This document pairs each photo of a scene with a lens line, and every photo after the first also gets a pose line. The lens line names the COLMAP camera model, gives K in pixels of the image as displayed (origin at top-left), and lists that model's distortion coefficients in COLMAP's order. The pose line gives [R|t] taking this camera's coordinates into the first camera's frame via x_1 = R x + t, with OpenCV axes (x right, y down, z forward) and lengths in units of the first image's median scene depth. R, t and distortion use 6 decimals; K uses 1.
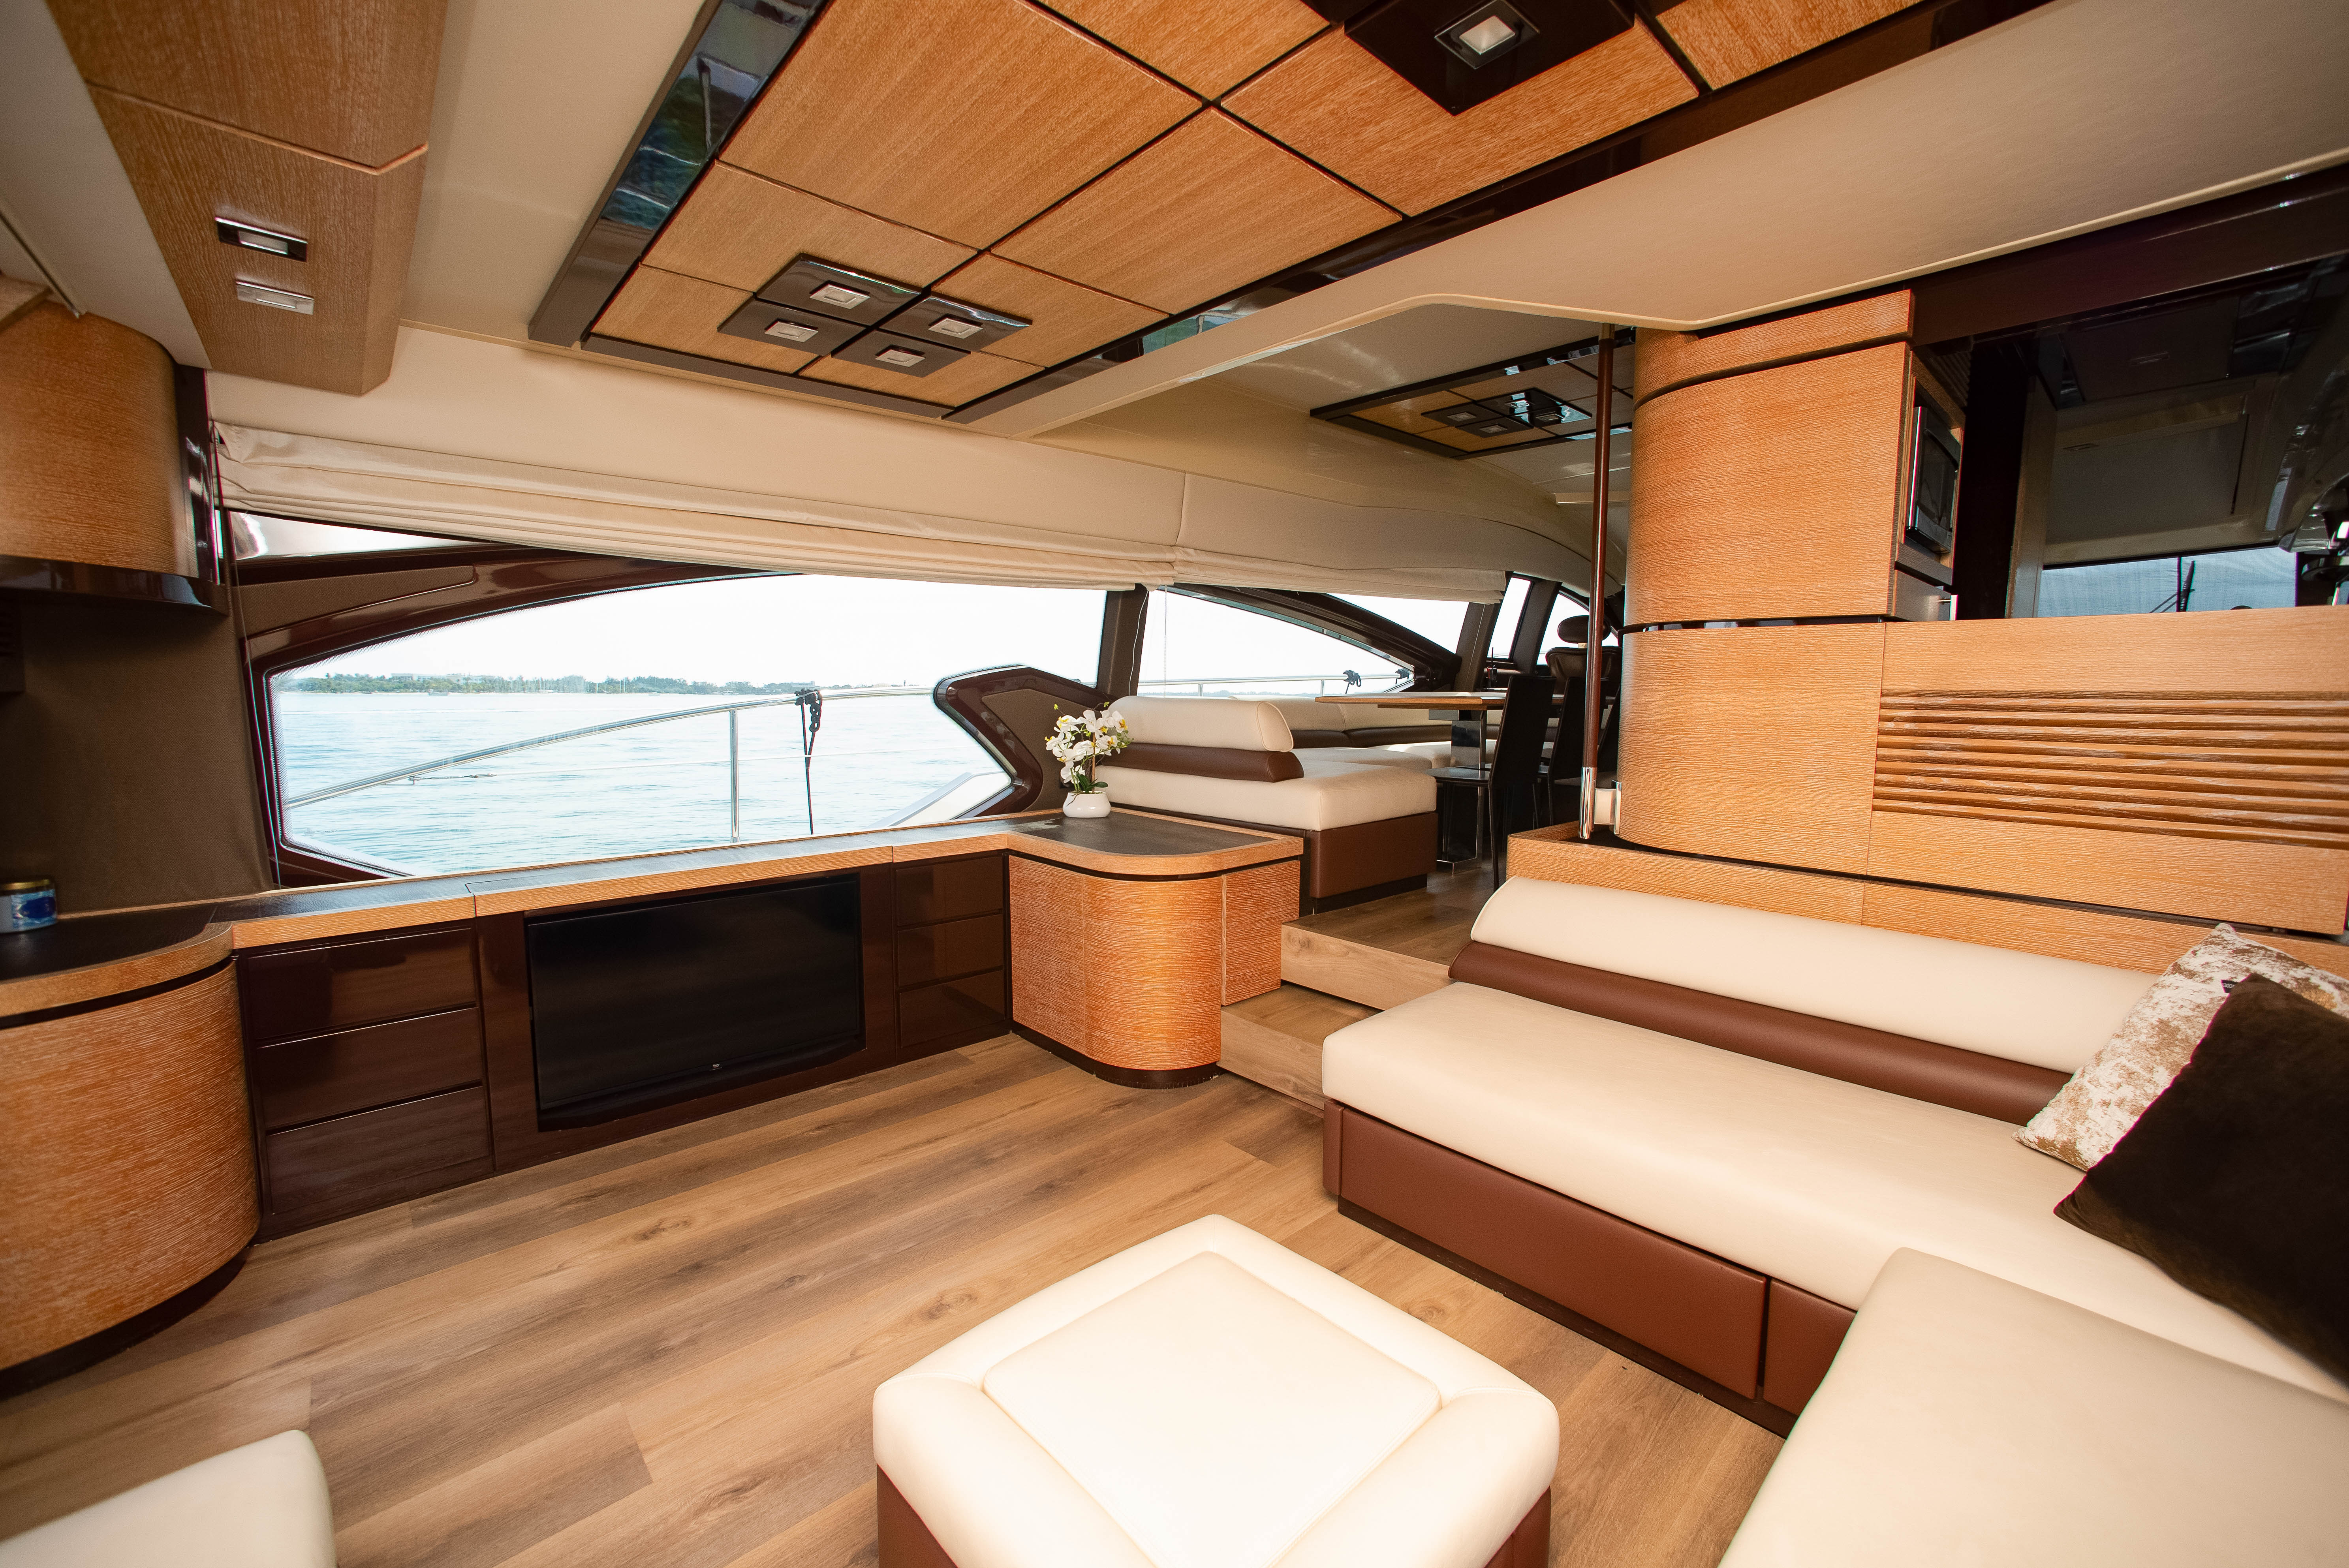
lens RADIAL K [[947.6, 0, 1179.0], [0, 947.6, 780.5], [0, 0, 1]] dist [-0.069923, 0.034254]
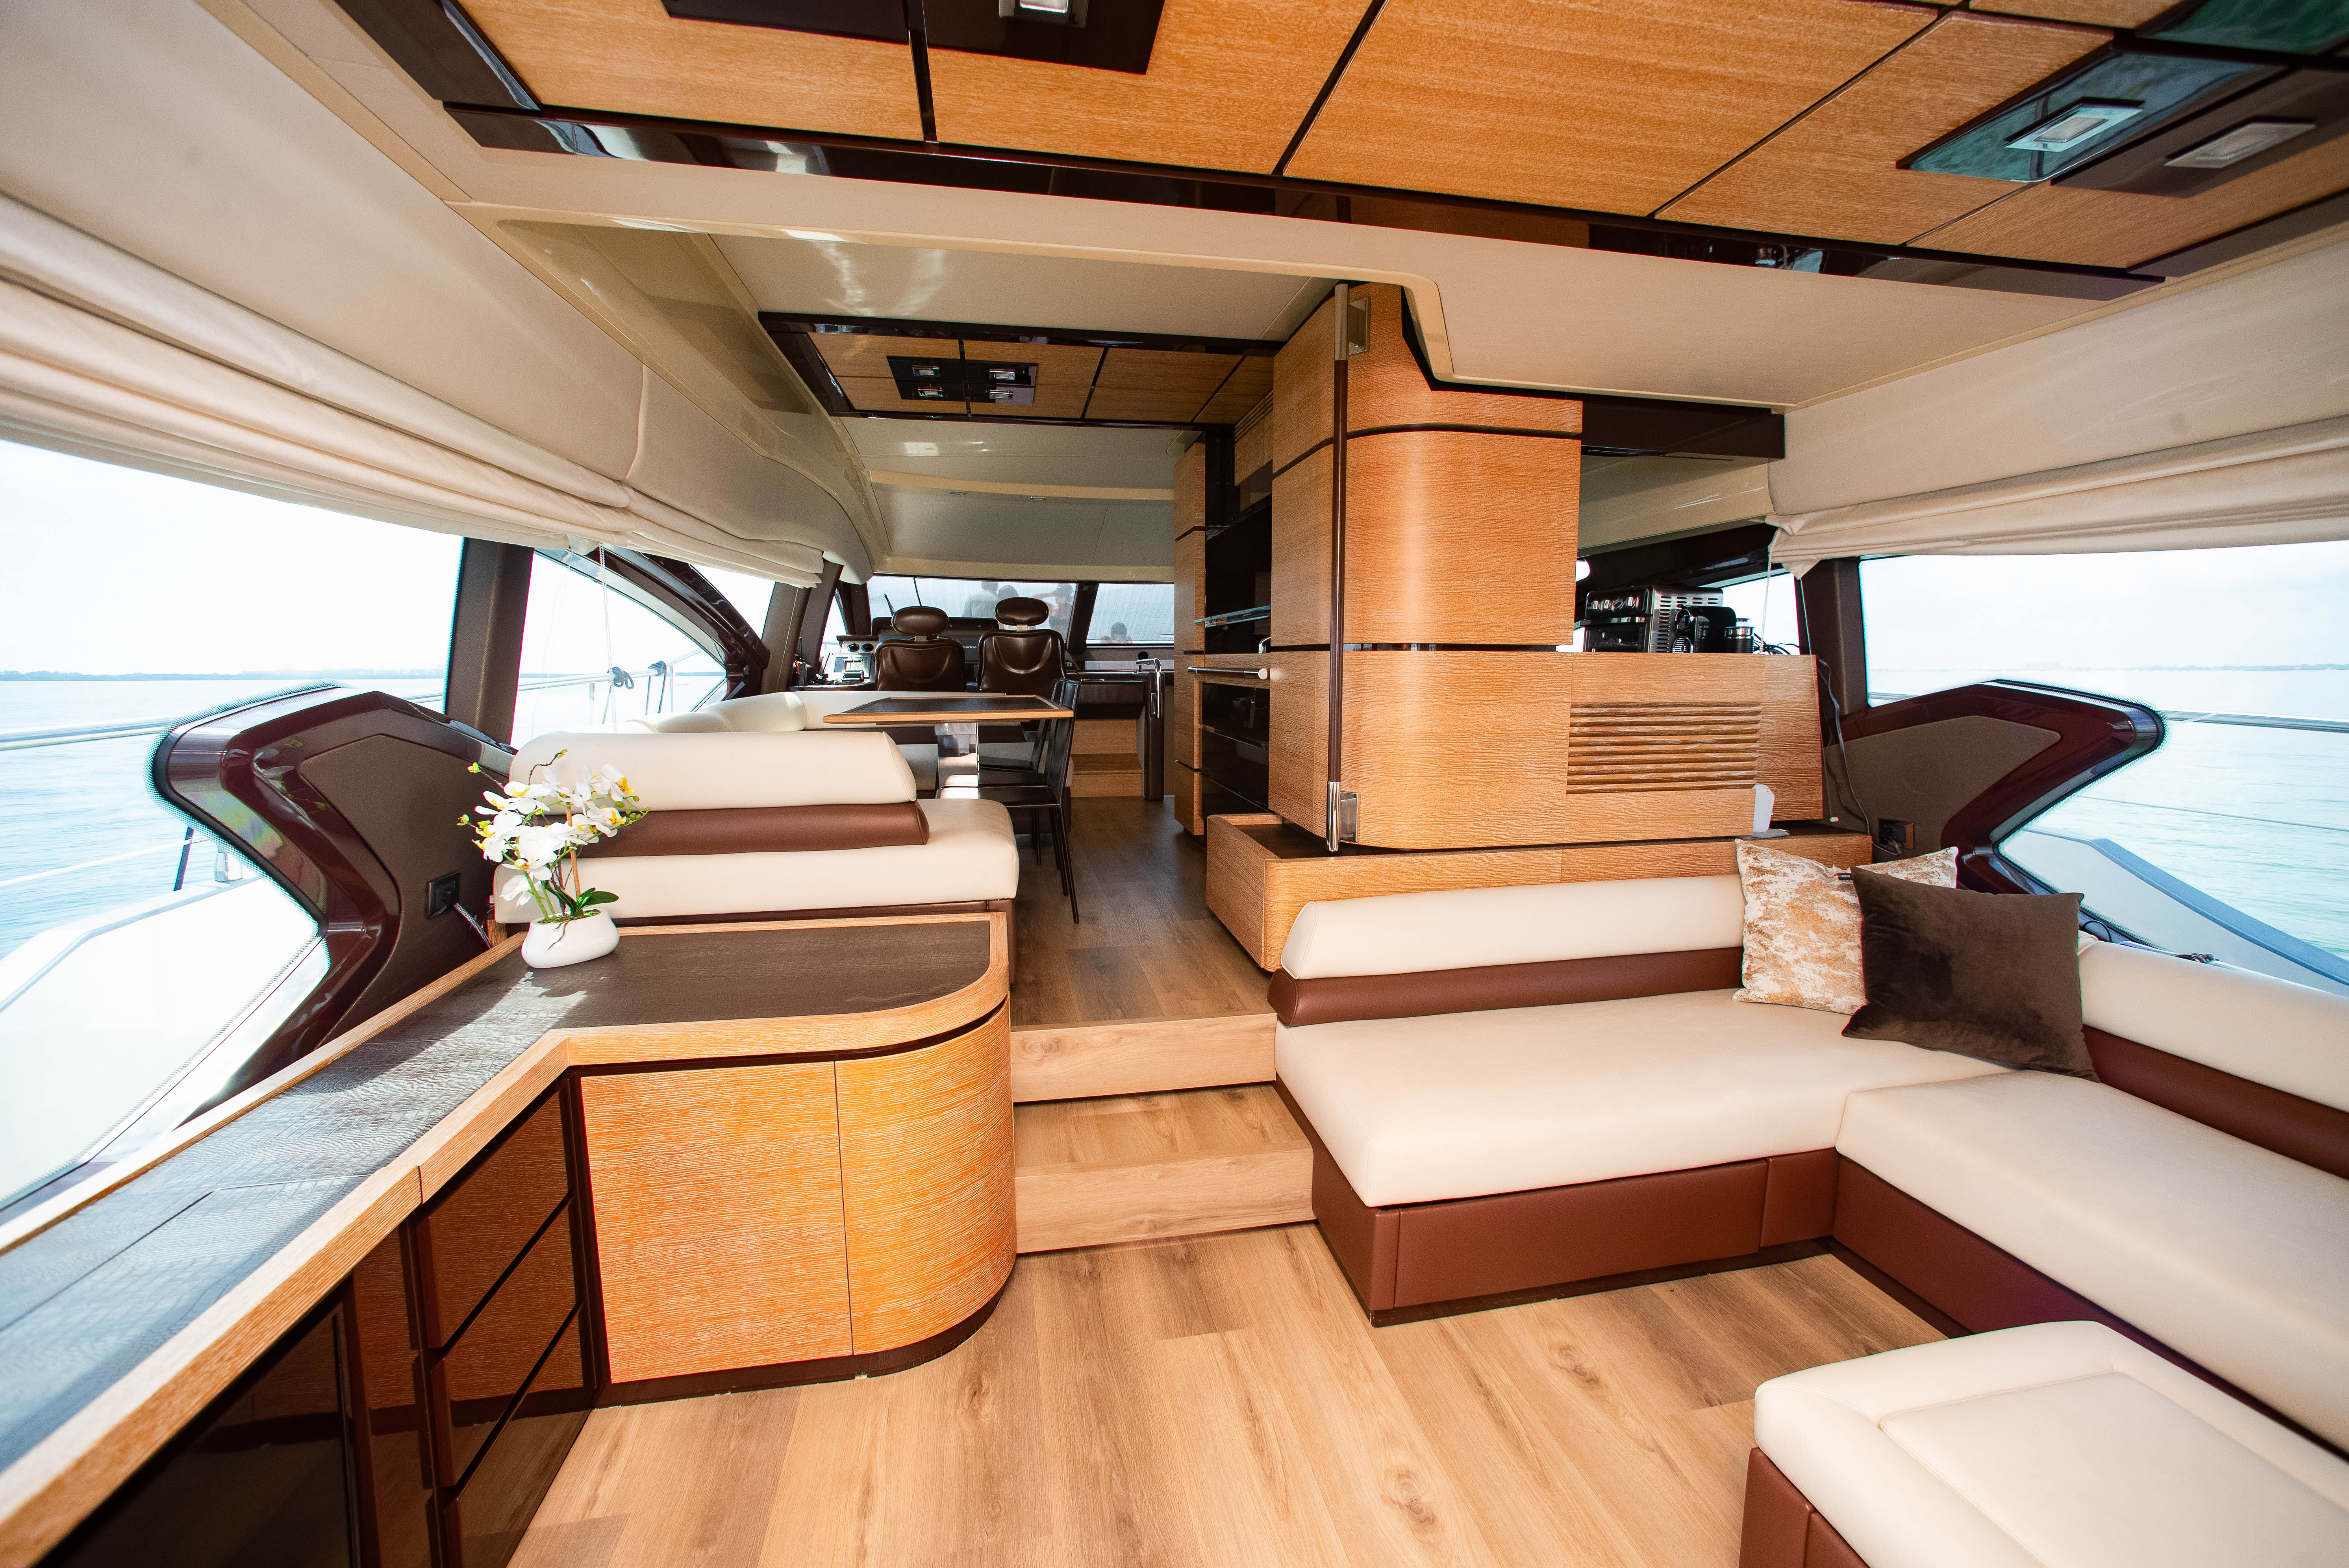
lens RADIAL K [[947.6, 0, 1179.0], [0, 947.6, 780.5], [0, 0, 1]] dist [-0.069923, 0.034254]
pose [[0.519216, -0.112825, 0.847163, -0.570345], [0.089248, 0.992986, 0.077546, -0.119993], [-0.849970, 0.035344, 0.525644, 0.654972]]
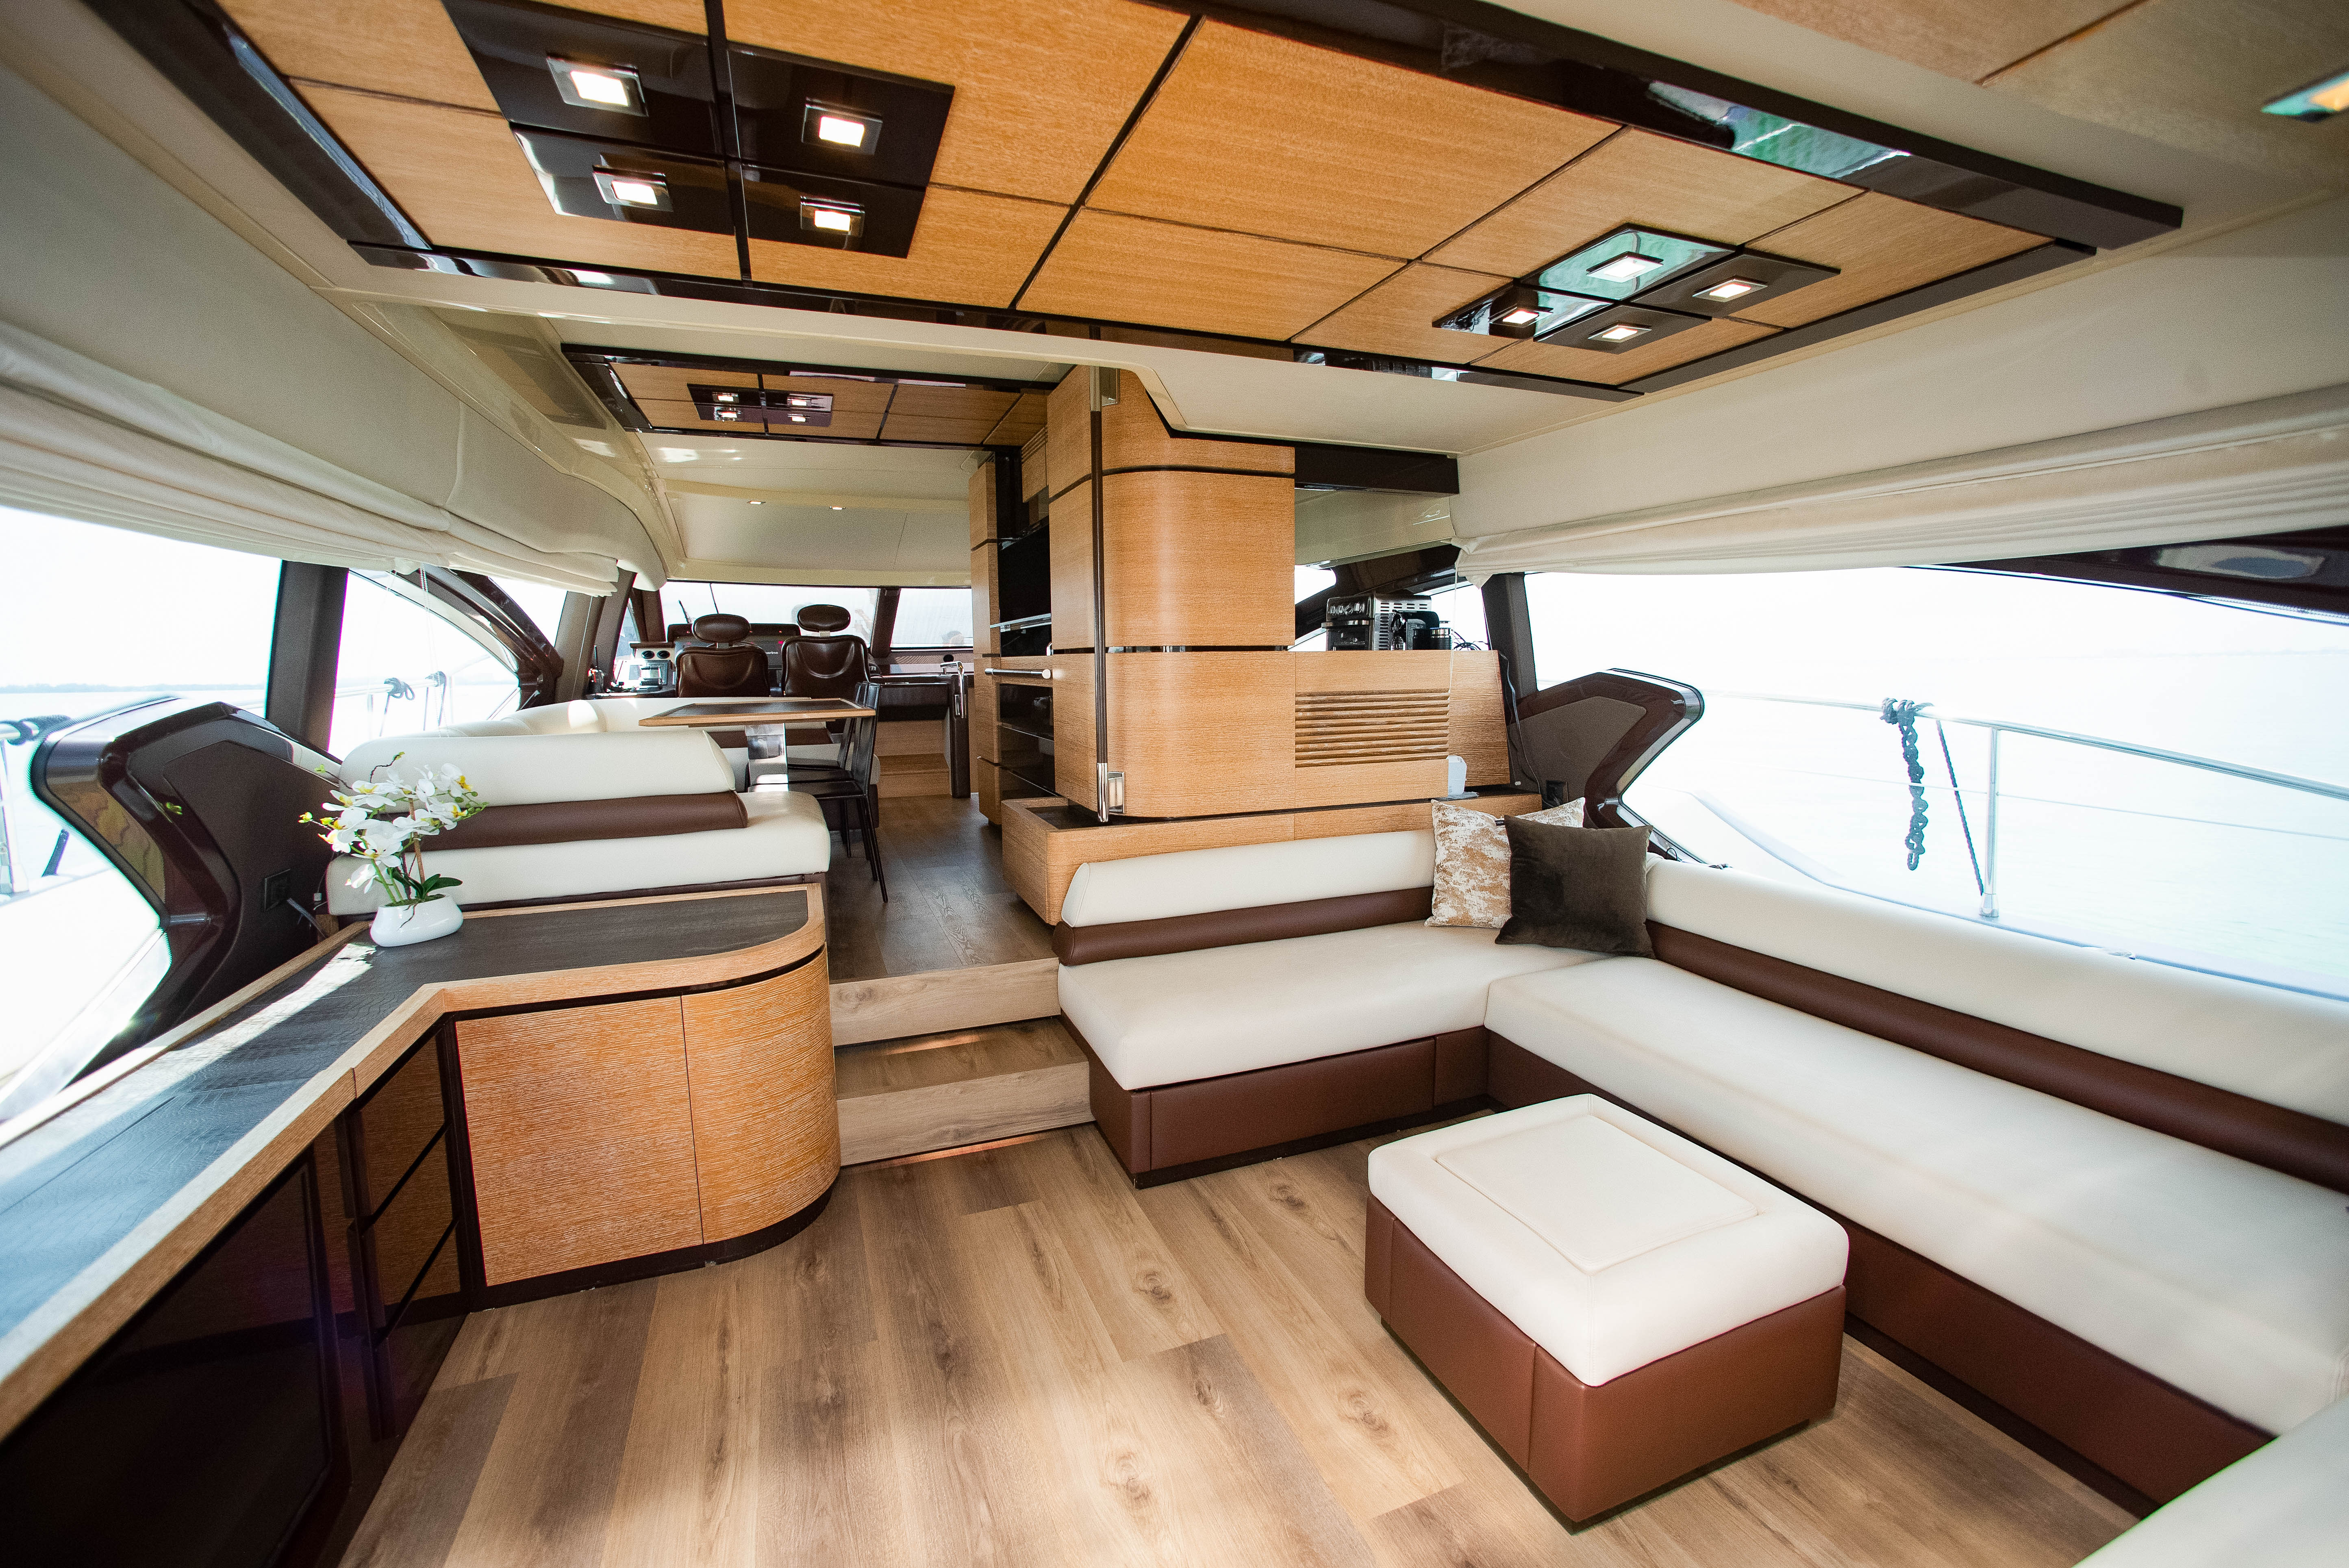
lens RADIAL K [[977.6, 0, 1177.2], [0, 977.6, 780.5], [0, 0, 1]] dist [-0.065718, 0.032056]
pose [[0.353748, -0.124732, 0.926987, -0.769141], [0.109096, 0.989806, 0.091553, -0.106088], [-0.928957, 0.068744, 0.363750, 0.489966]]
